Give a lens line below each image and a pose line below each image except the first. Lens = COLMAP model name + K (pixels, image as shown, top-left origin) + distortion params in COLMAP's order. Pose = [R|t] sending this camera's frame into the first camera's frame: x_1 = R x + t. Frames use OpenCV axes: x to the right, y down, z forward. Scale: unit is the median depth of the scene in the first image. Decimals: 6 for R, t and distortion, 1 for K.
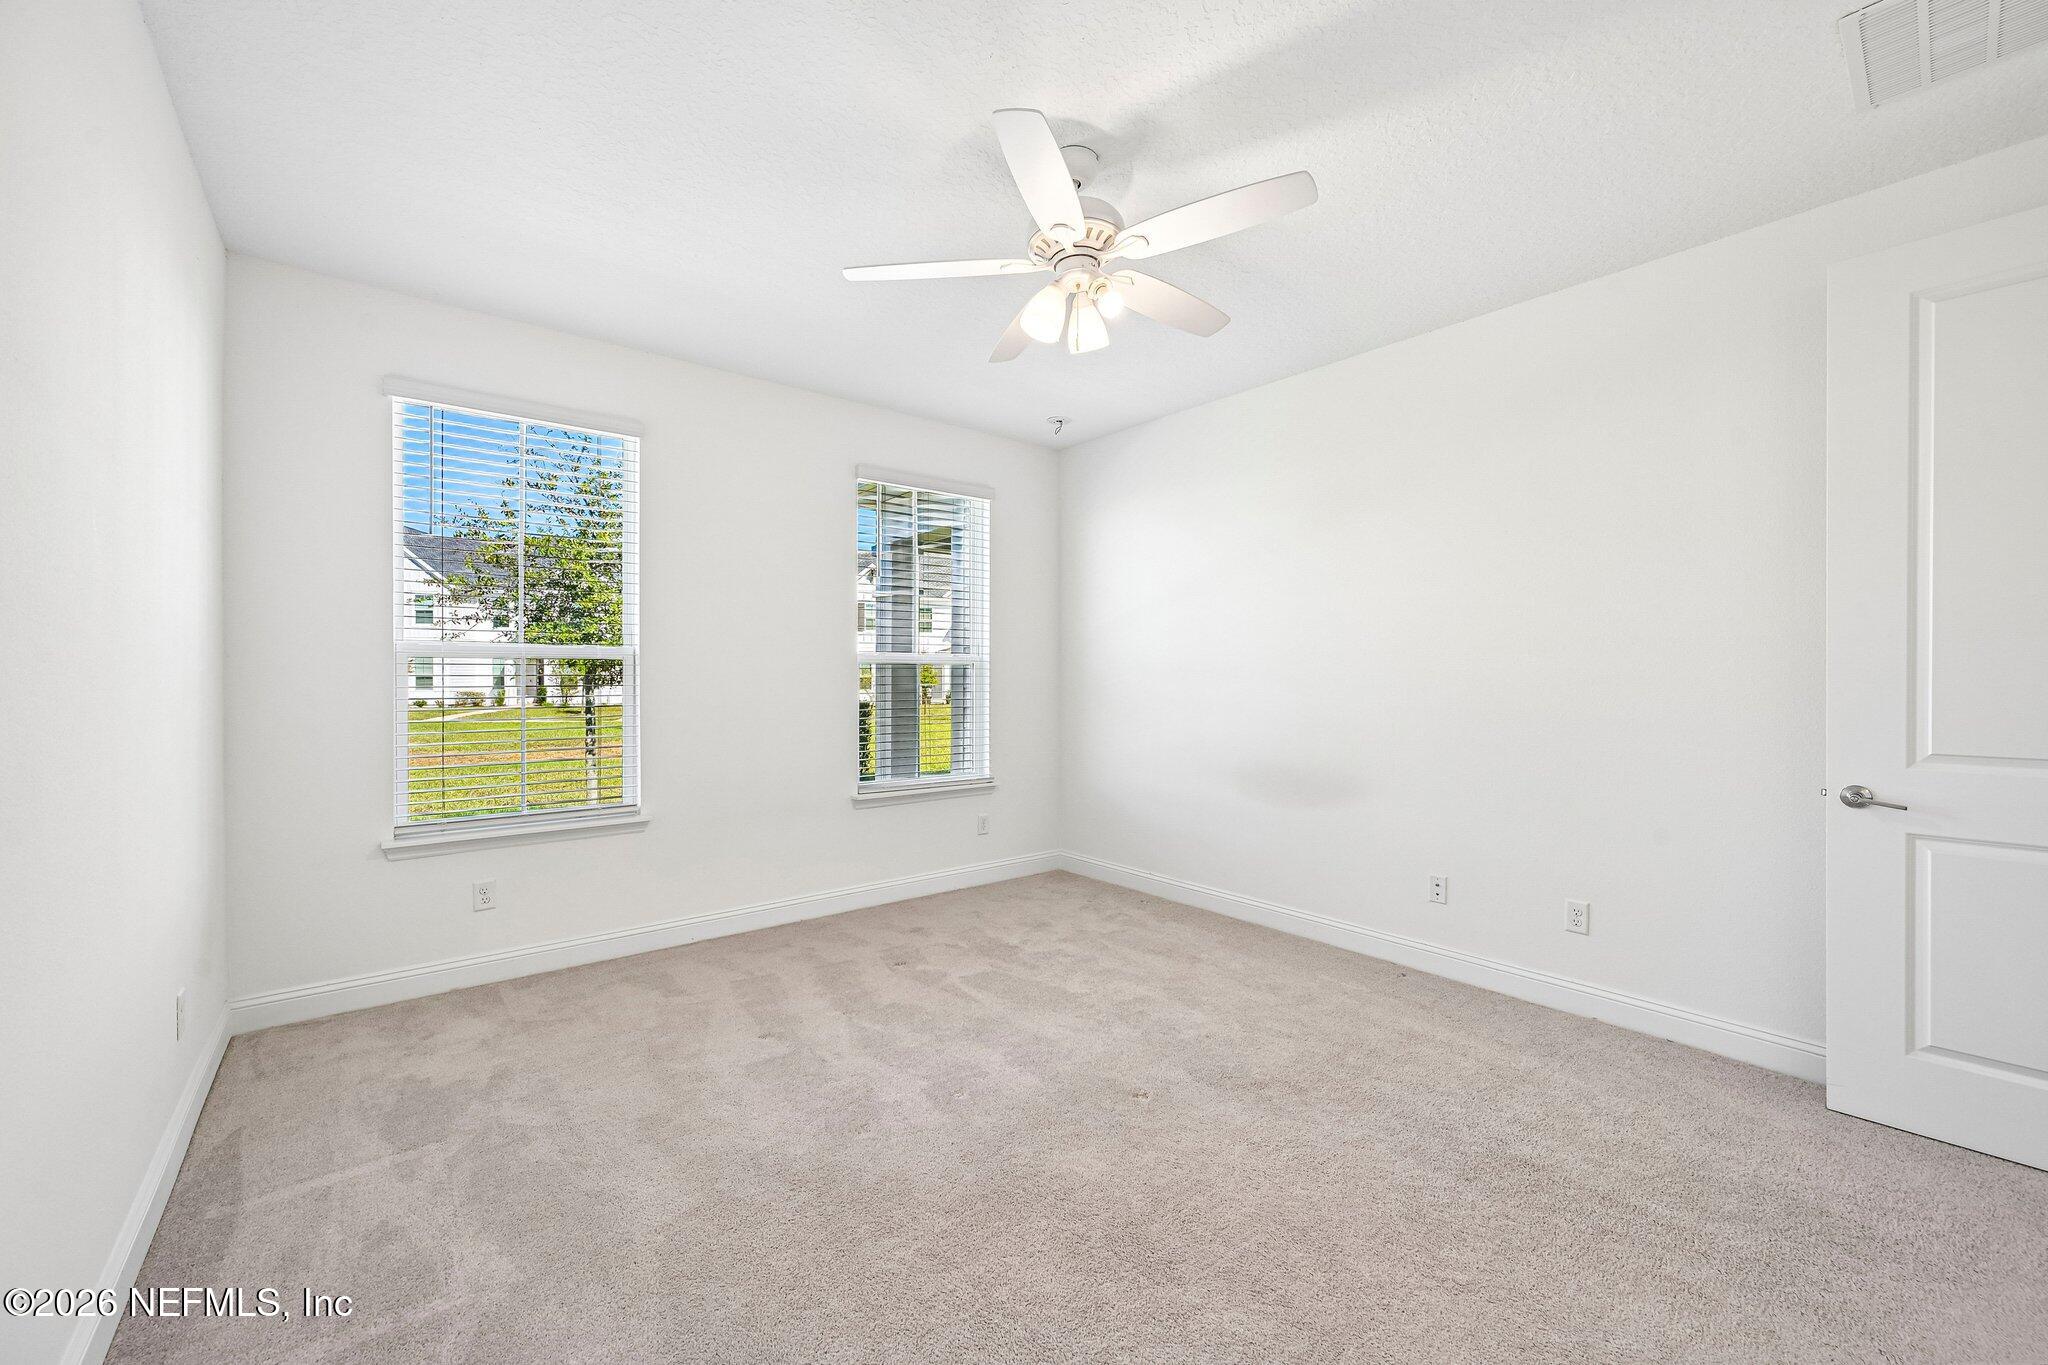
lens RADIAL K [[816.2, 0, 1029.6], [0, 816.2, 681.0], [0, 0, 1]] dist [-0.000098, 0.000170]
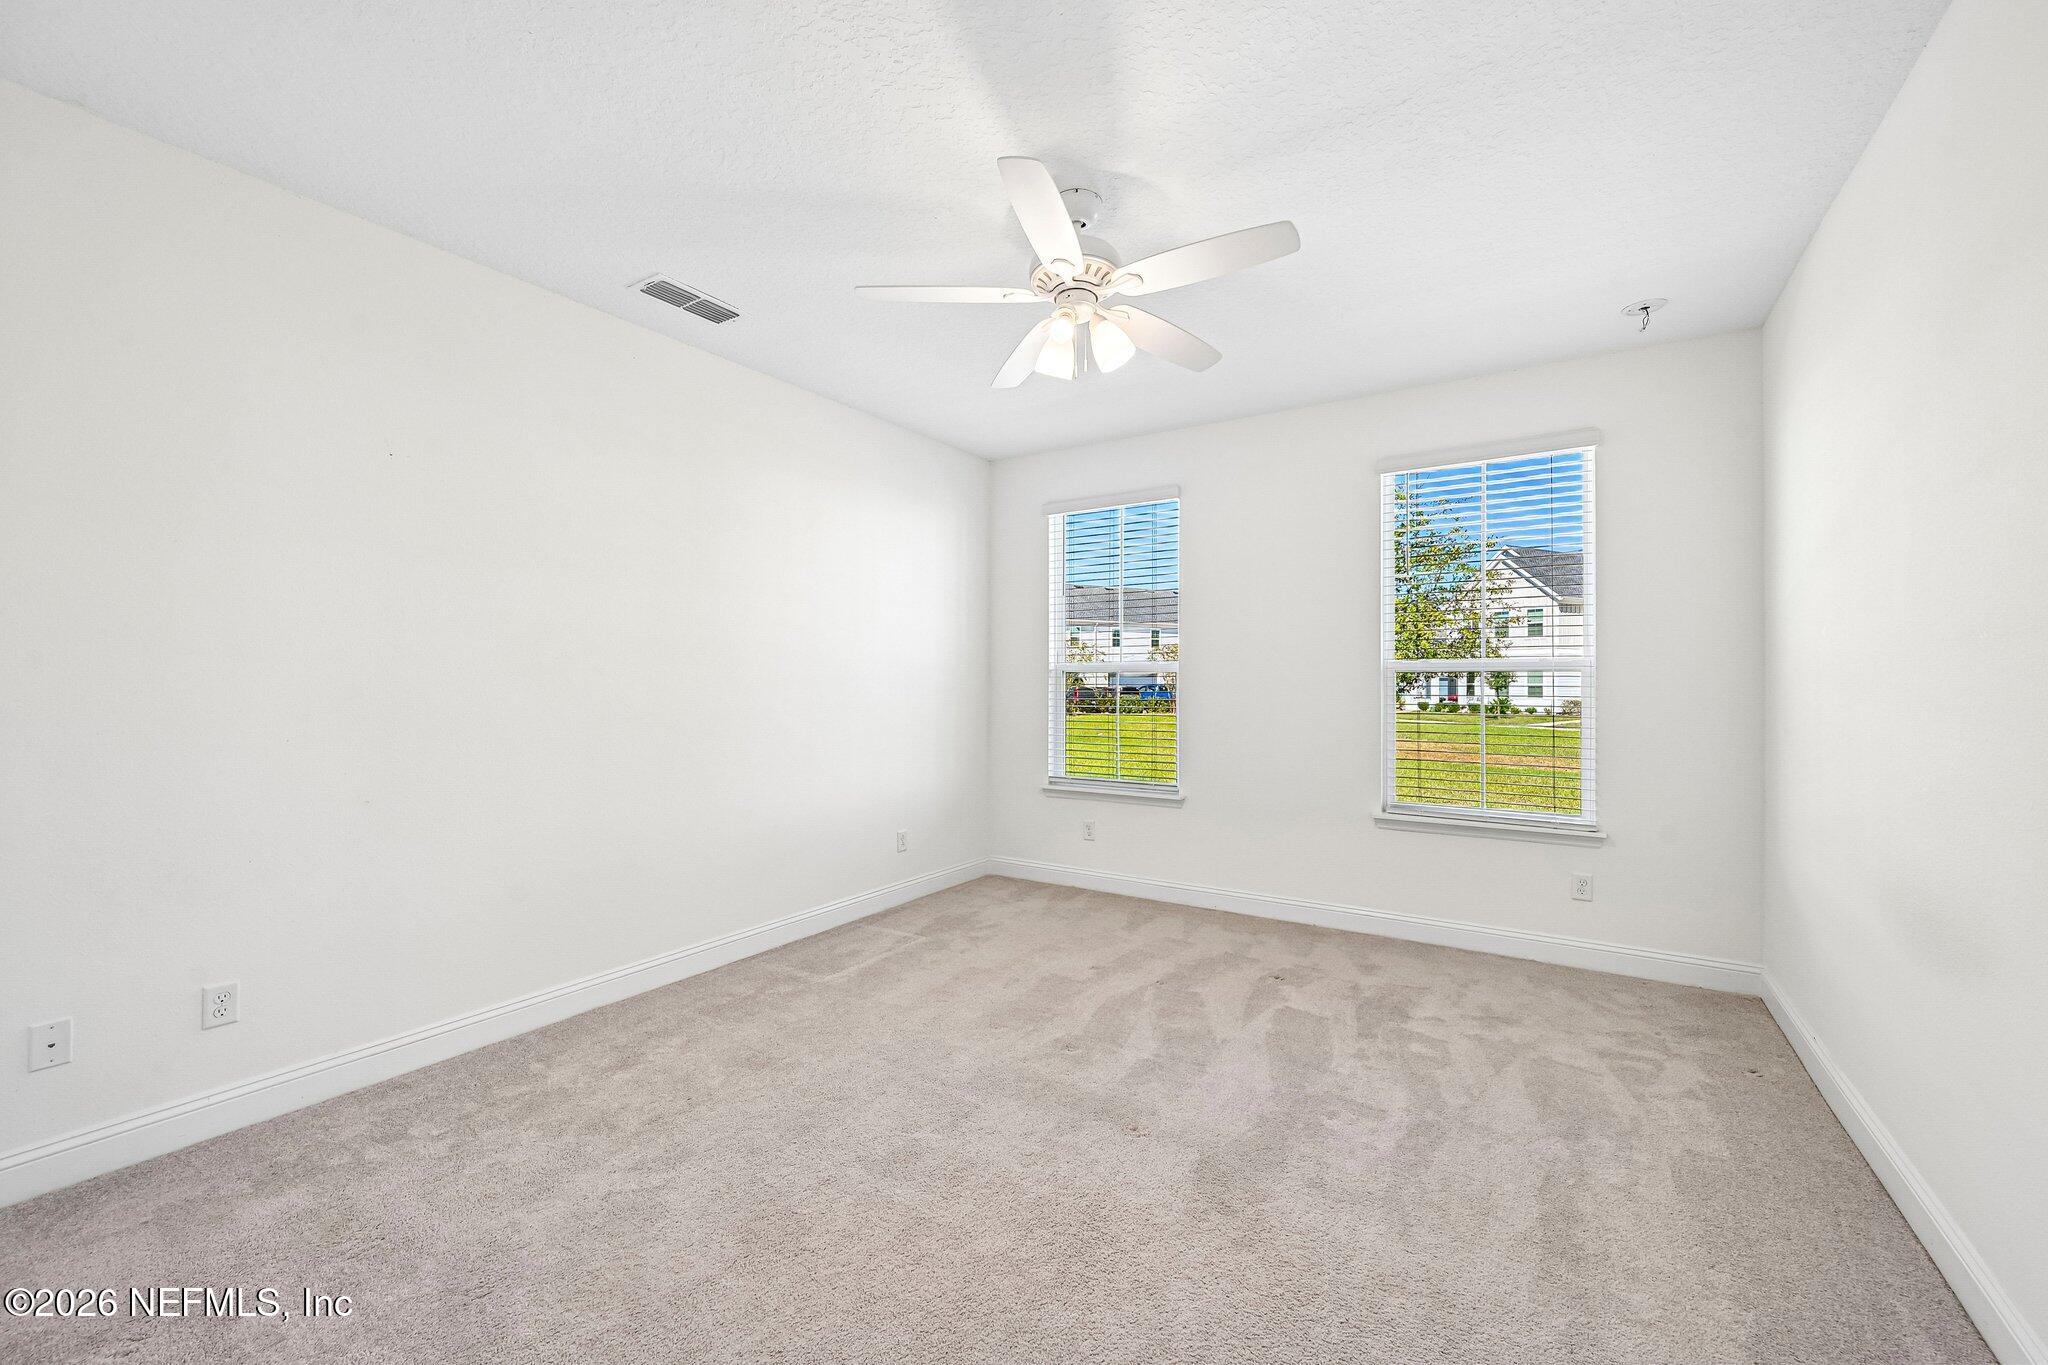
lens RADIAL K [[816.2, 0, 1029.8], [0, 816.2, 693.1], [0, 0, 1]] dist [-0.000098, 0.000170]
pose [[0.301312, 0.011745, -0.953453, 0.651464], [-0.009323, 0.999913, 0.009370, -0.003594], [0.953480, 0.006066, 0.301395, 0.392108]]
